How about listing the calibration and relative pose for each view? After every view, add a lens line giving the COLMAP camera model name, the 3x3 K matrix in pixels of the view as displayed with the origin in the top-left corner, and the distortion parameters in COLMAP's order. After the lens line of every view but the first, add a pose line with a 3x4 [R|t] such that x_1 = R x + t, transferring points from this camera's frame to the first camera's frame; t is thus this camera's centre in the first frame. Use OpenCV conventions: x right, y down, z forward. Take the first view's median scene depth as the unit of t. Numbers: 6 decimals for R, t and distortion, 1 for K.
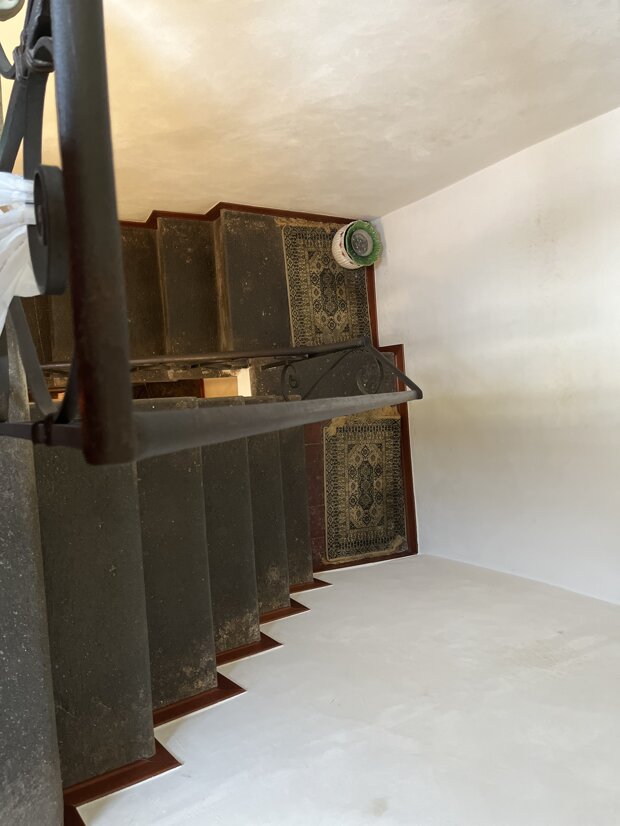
lens RADIAL K [[630.2, 0, 313.3], [0, 630.2, 413.7], [0, 0, 1]] dist [0.033792, -0.000931]
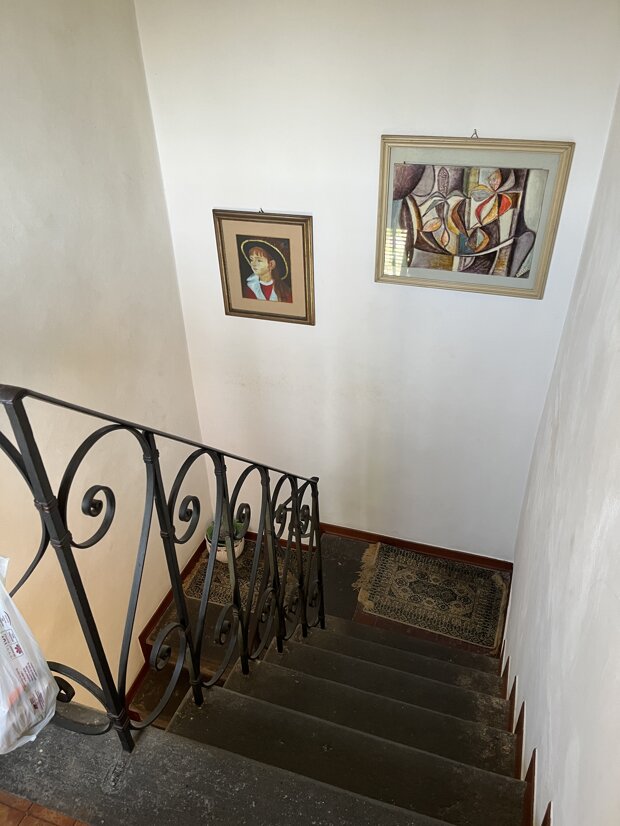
lens RADIAL K [[630.2, 0, 309.1], [0, 630.2, 414.9], [0, 0, 1]] dist [0.033792, -0.000931]
pose [[0.318814, -0.876284, 0.361226, -0.103239], [0.924158, 0.202773, -0.323753, 0.206105], [0.210453, 0.437047, 0.874471, -0.071736]]
